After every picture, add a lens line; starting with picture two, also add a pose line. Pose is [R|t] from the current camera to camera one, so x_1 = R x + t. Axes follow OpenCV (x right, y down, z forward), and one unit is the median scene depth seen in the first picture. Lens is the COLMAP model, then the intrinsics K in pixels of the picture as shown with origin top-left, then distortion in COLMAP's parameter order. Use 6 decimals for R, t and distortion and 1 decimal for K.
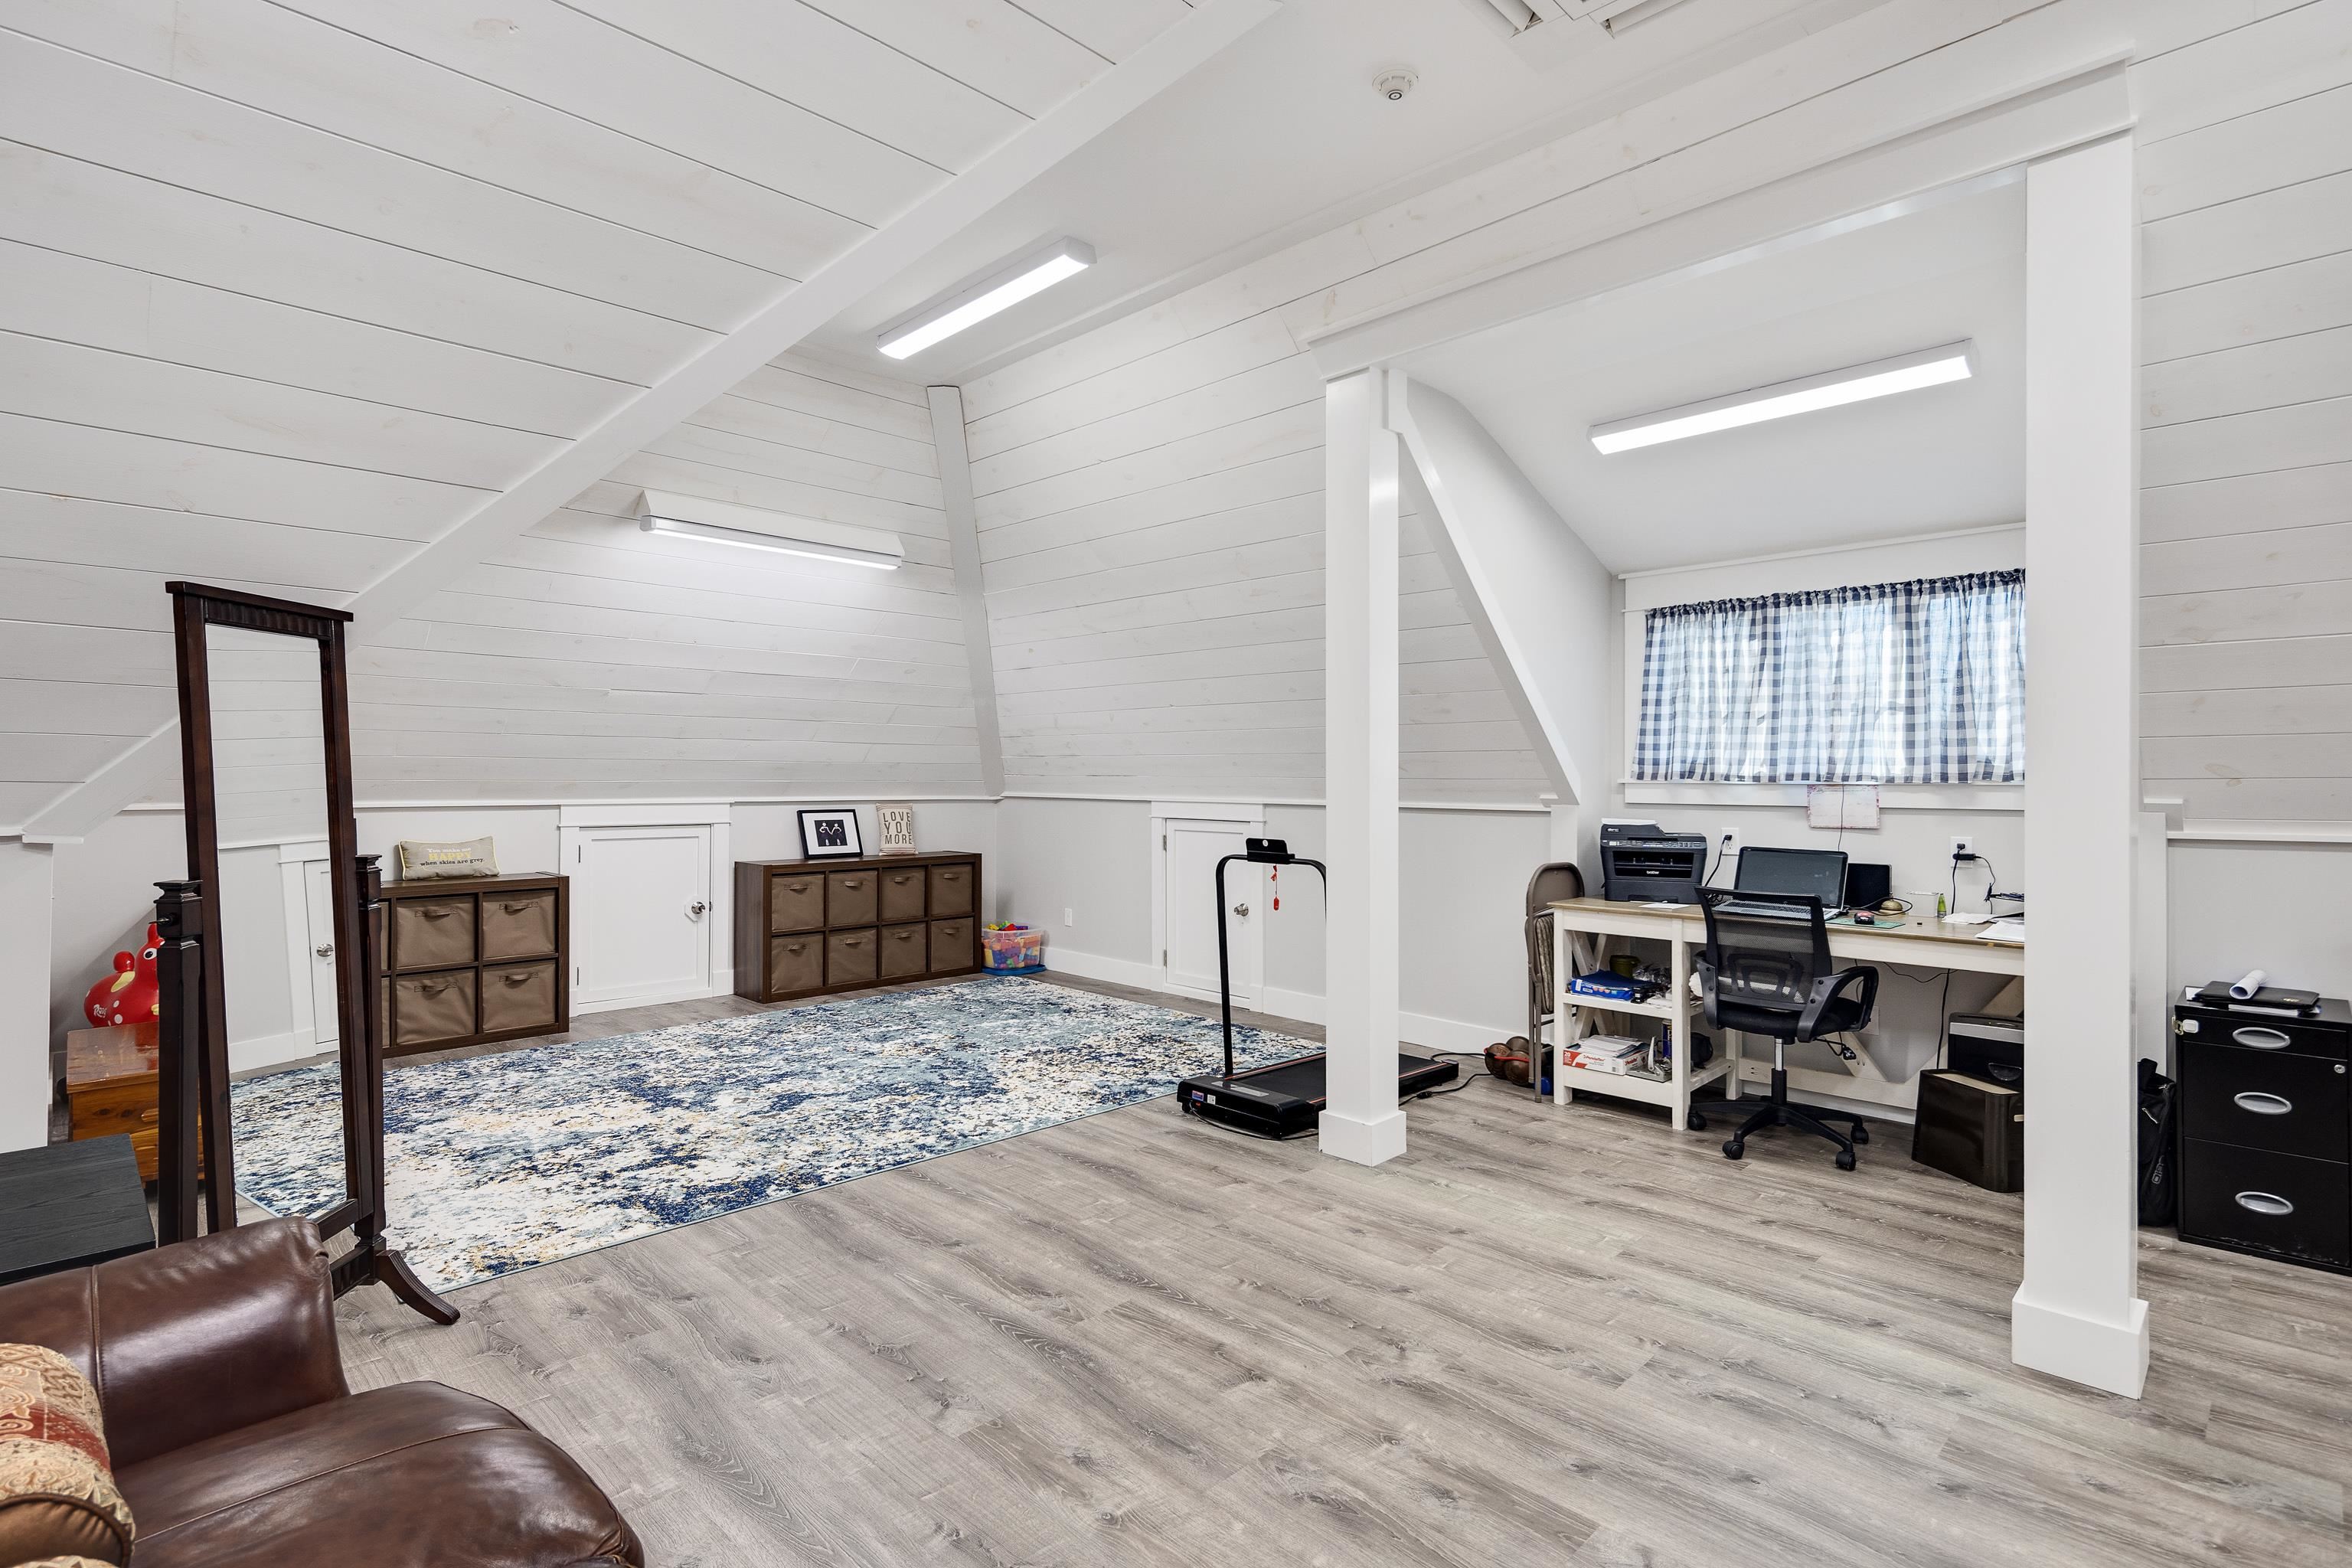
lens RADIAL K [[1129.7, 0, 1176.5], [0, 1129.7, 789.6], [0, 0, 1]] dist [0.008404, -0.004719]
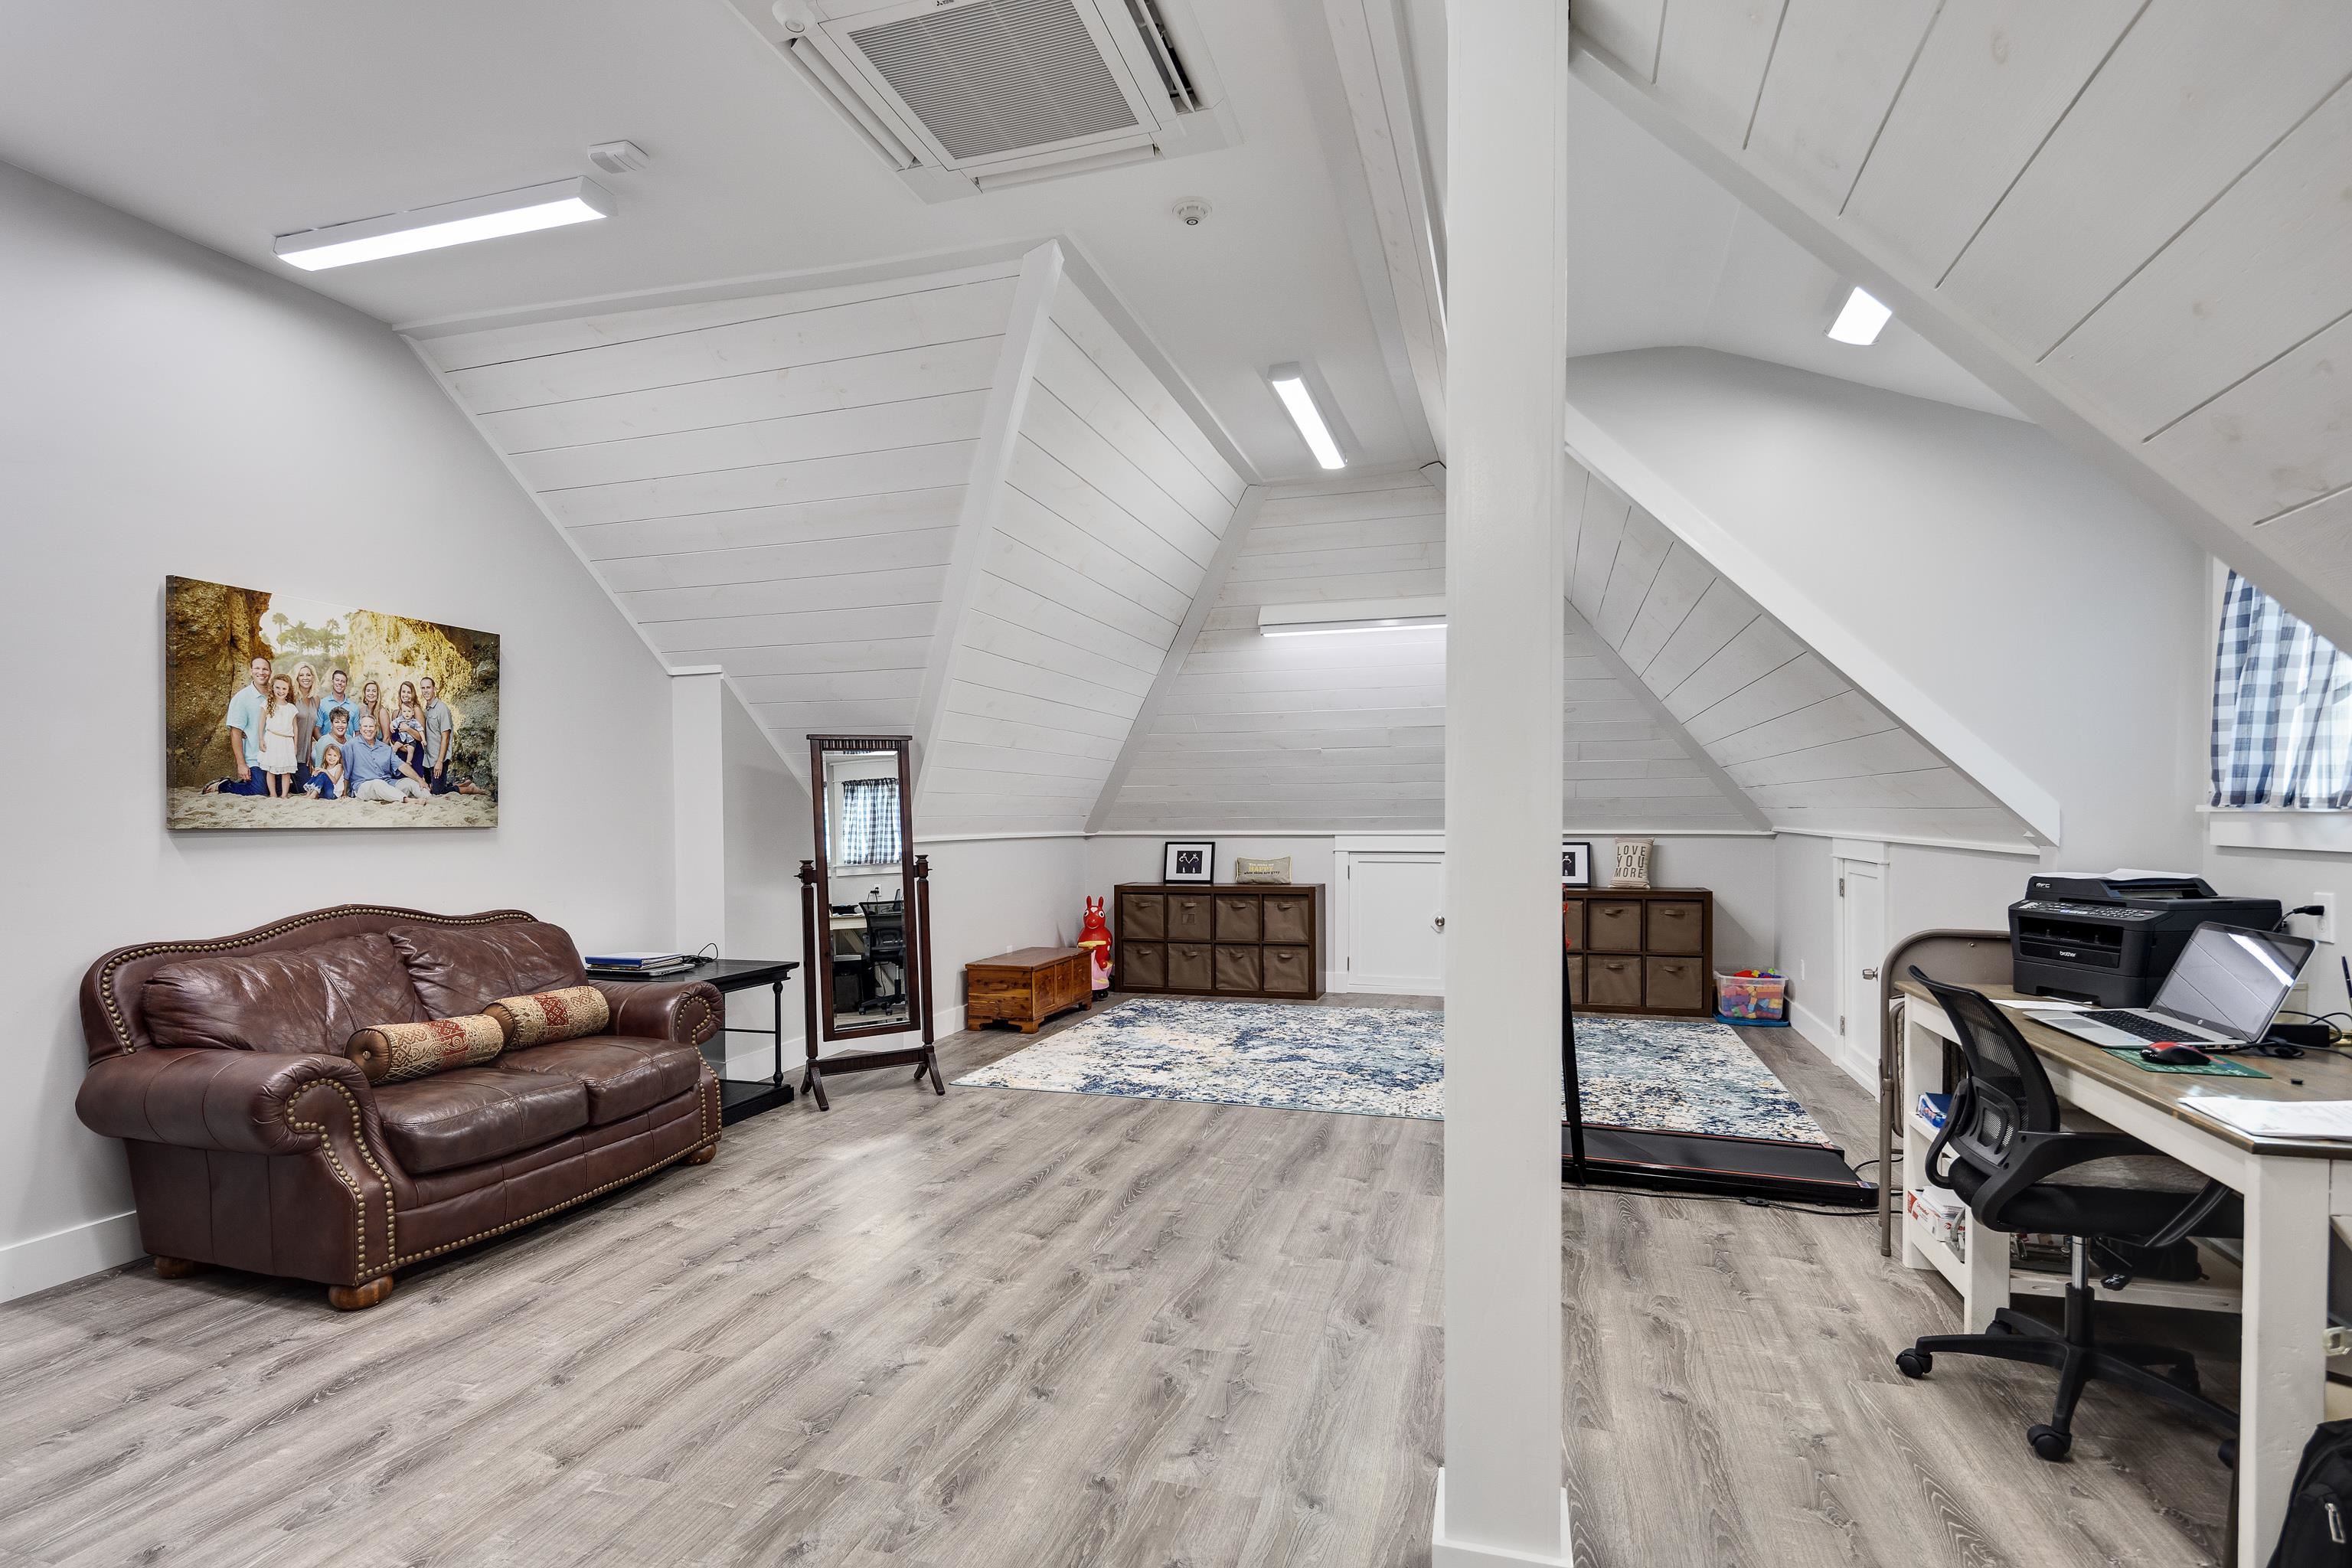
lens RADIAL K [[1129.7, 0, 1167.1], [0, 1129.7, 856.1], [0, 0, 1]] dist [0.008404, -0.004719]
pose [[0.466071, 0.025157, -0.884390, 0.856339], [-0.001000, 0.999610, 0.027907, 0.002250], [0.884747, -0.012122, 0.465914, 0.300565]]
